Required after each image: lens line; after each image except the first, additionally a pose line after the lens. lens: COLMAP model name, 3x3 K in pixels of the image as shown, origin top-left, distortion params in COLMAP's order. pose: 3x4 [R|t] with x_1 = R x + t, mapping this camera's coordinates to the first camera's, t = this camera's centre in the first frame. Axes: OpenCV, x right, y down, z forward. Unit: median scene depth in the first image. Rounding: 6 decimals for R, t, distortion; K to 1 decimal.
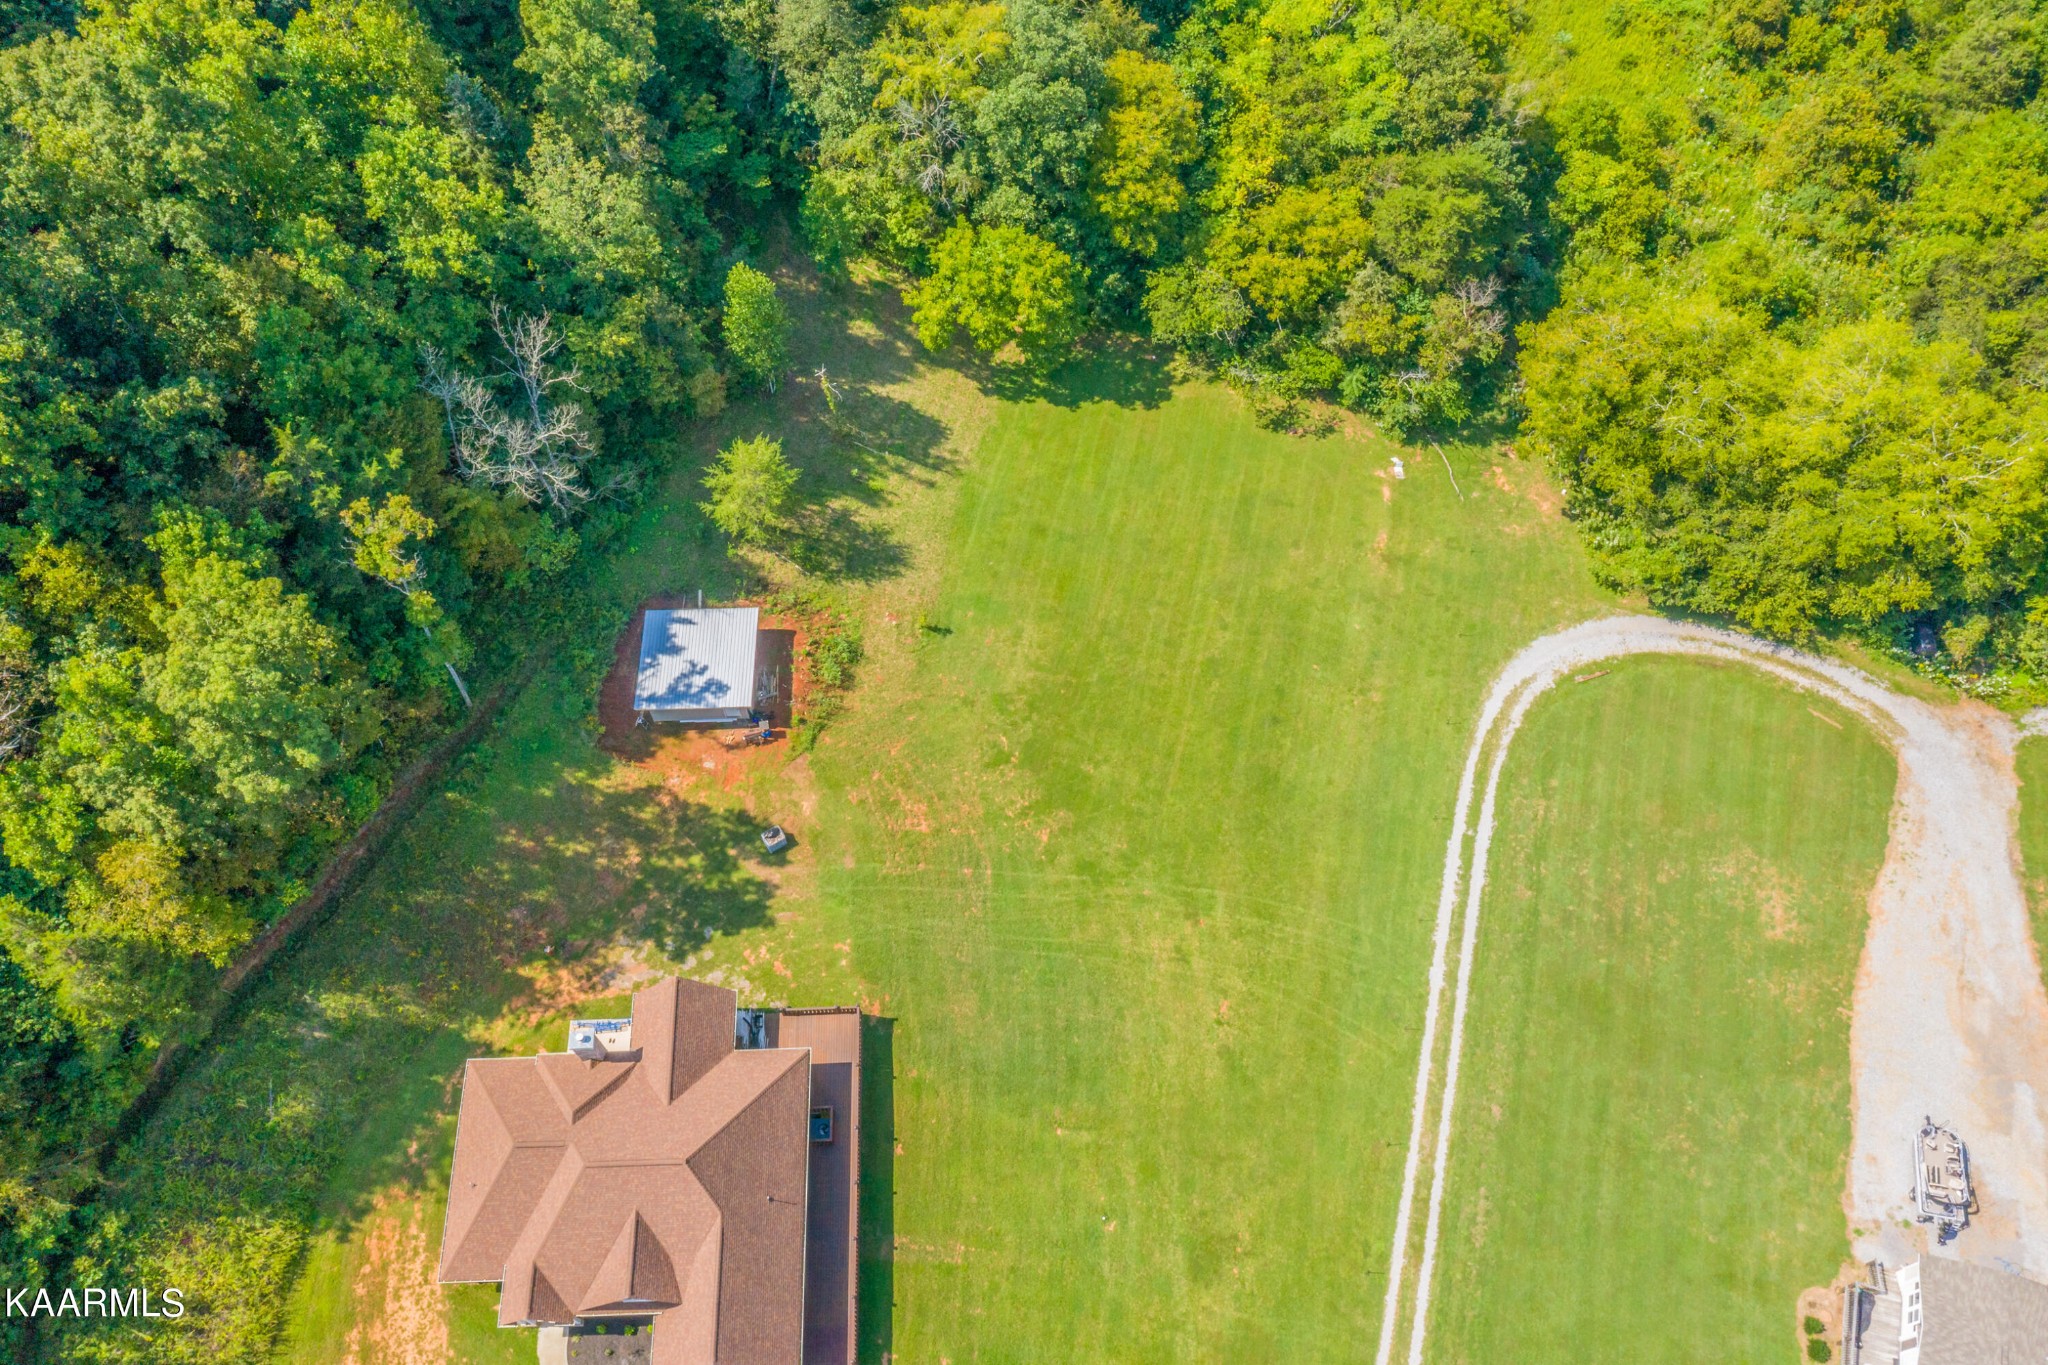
lens RADIAL K [[1629.3, 0, 1009.0], [0, 1629.3, 689.6], [0, 0, 1]] dist [-0.029651, 0.020945]
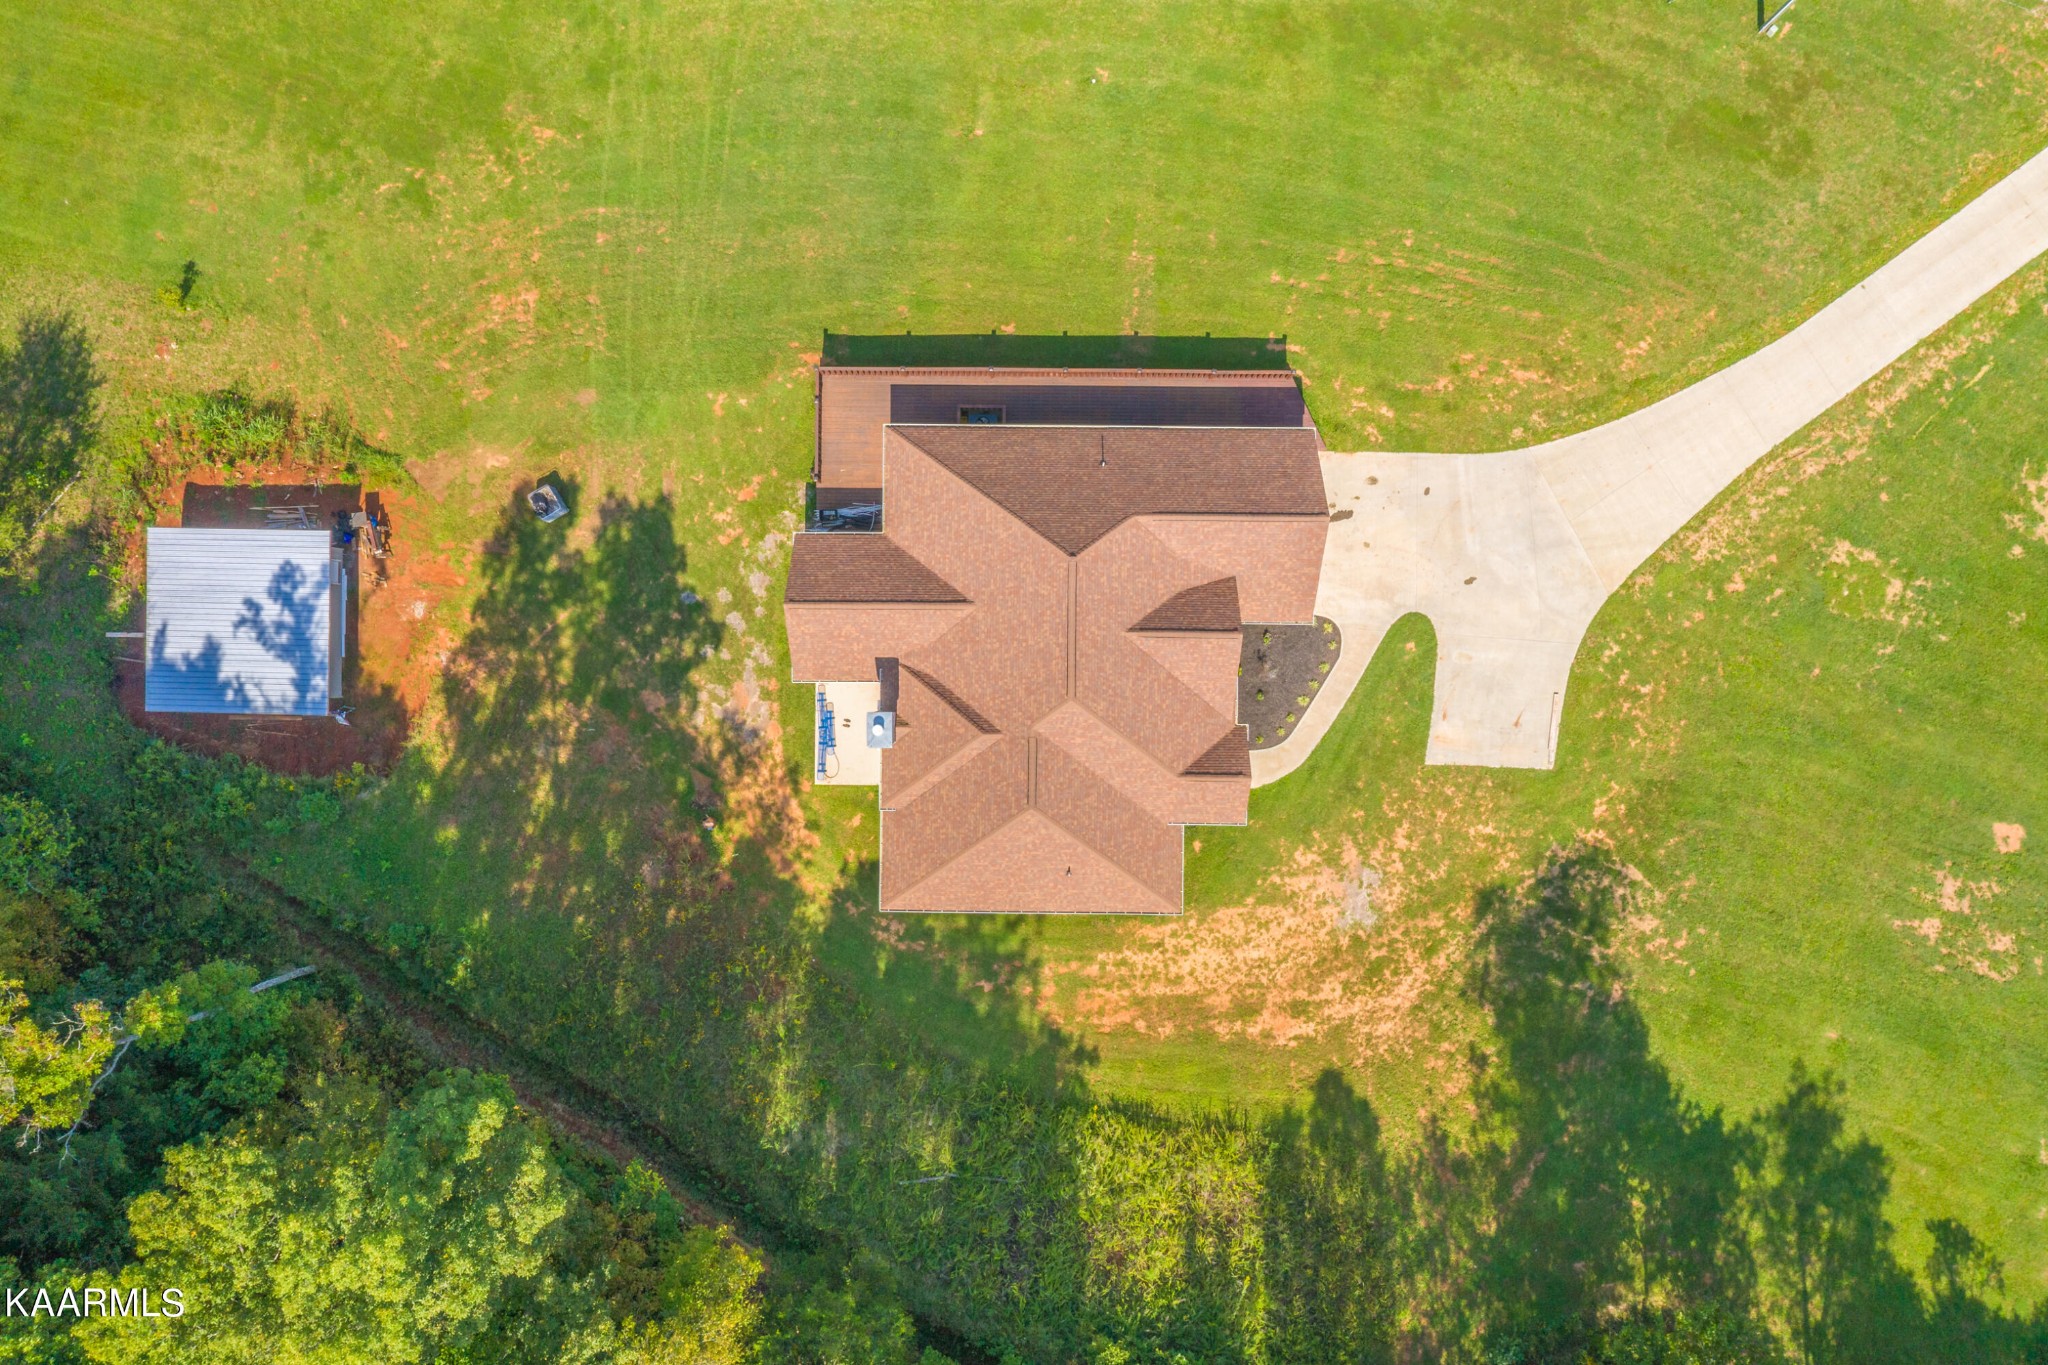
lens RADIAL K [[1629.3, 0, 1023.2], [0, 1629.3, 682.4], [0, 0, 1]] dist [-0.029651, 0.020945]
pose [[0.042078, -0.999111, 0.002711, -0.203786], [0.872483, 0.038067, 0.487159, -0.058214], [-0.486829, -0.018134, 0.873309, 0.306480]]
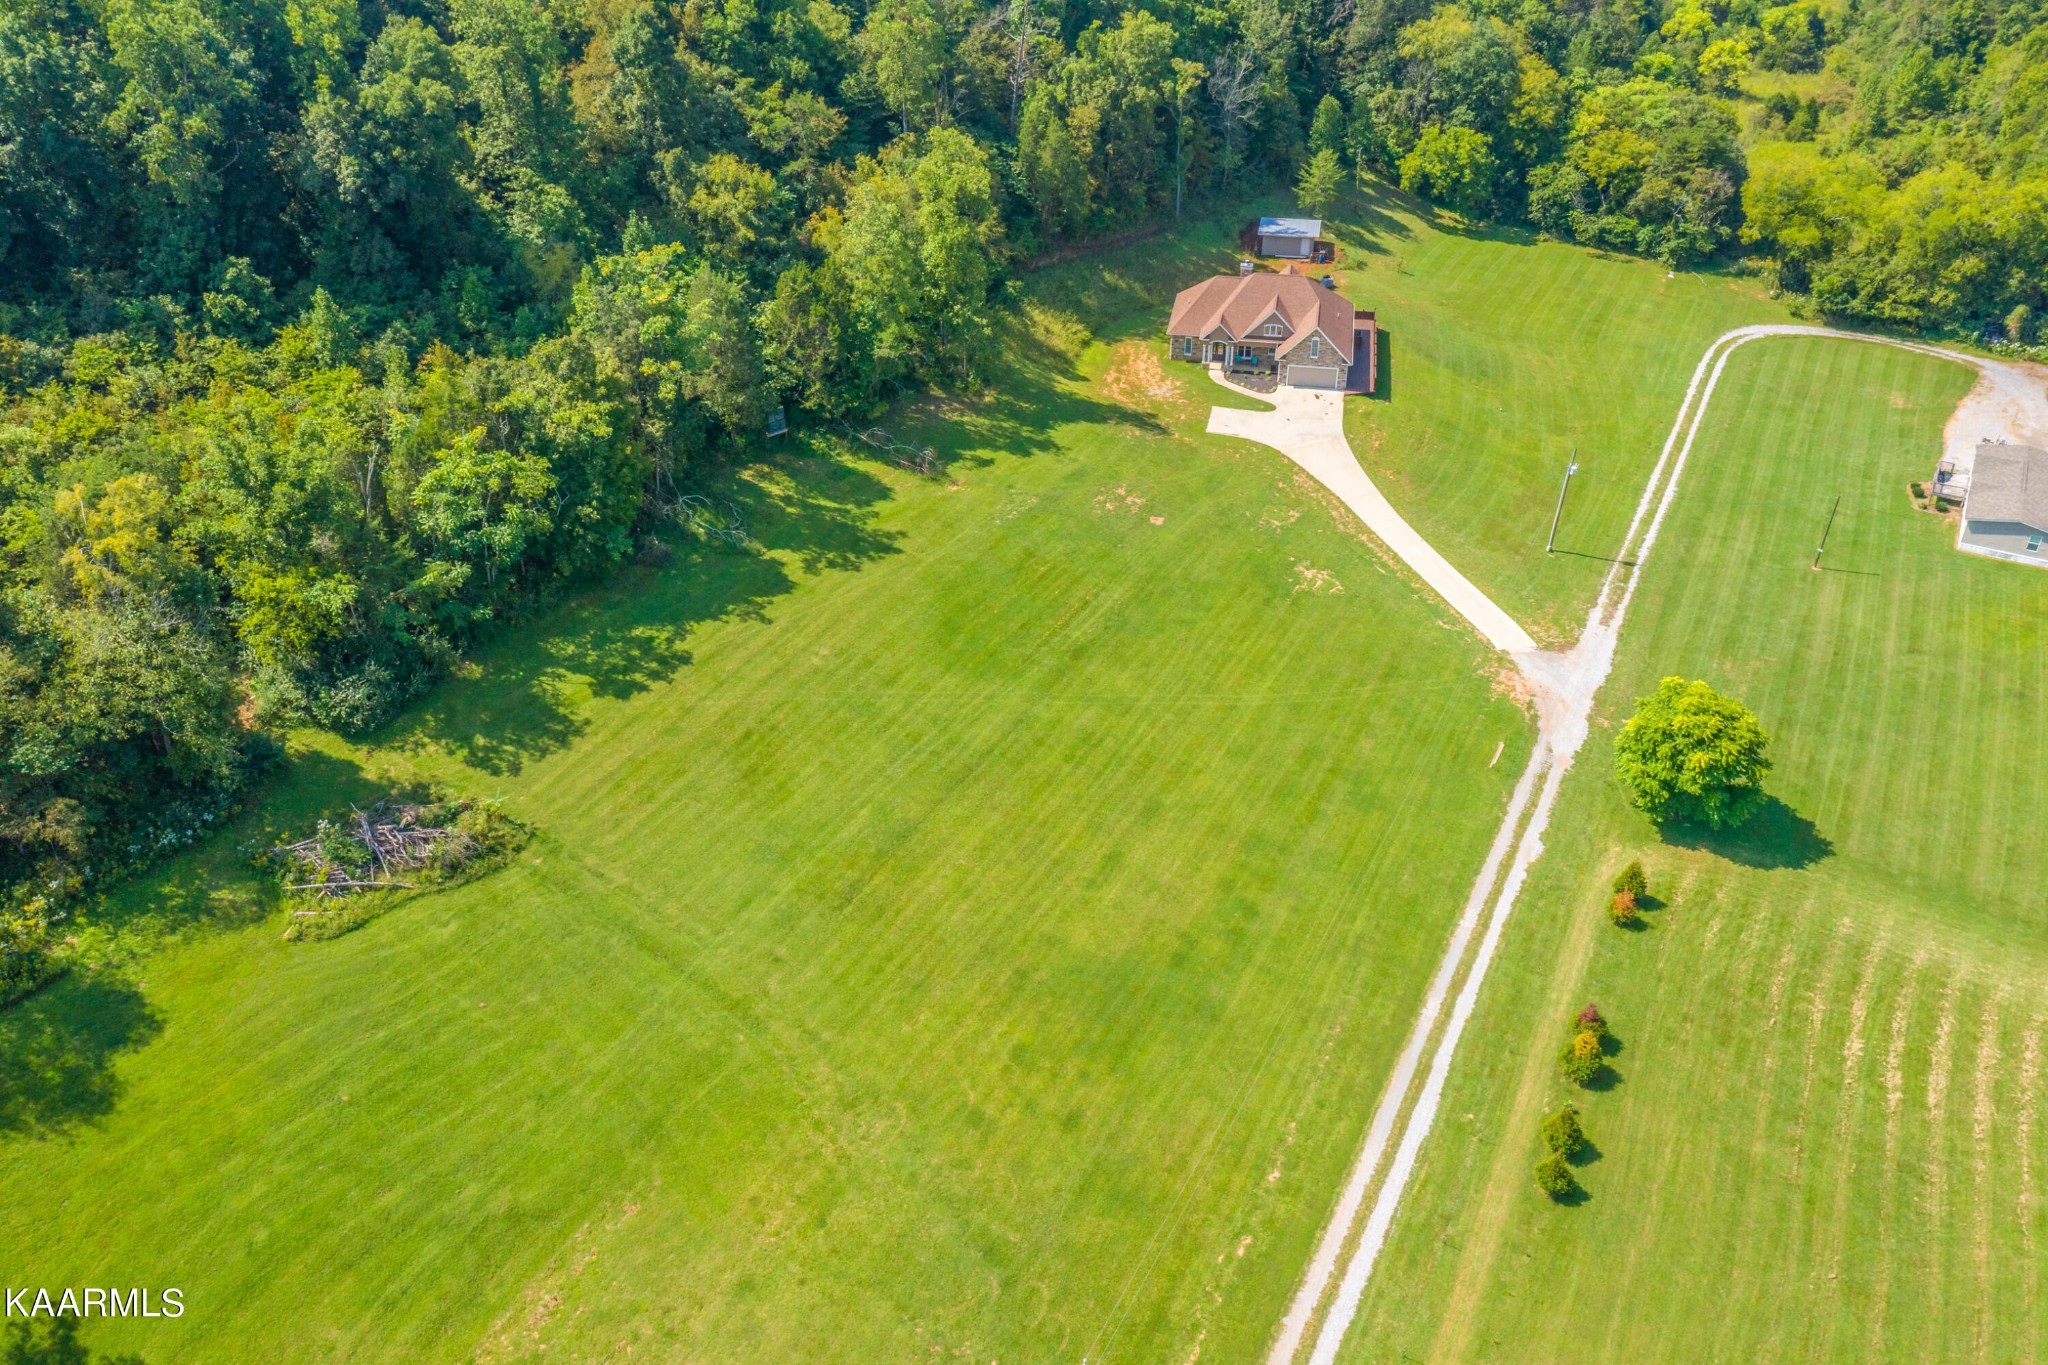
lens RADIAL K [[1629.3, 0, 1028.9], [0, 1629.3, 672.0], [0, 0, 1]] dist [-0.029651, 0.020945]
pose [[0.978335, 0.123300, -0.166309, -0.108911], [-0.184361, 0.884347, -0.428884, 1.316843], [0.094194, 0.450253, 0.887919, -0.489688]]
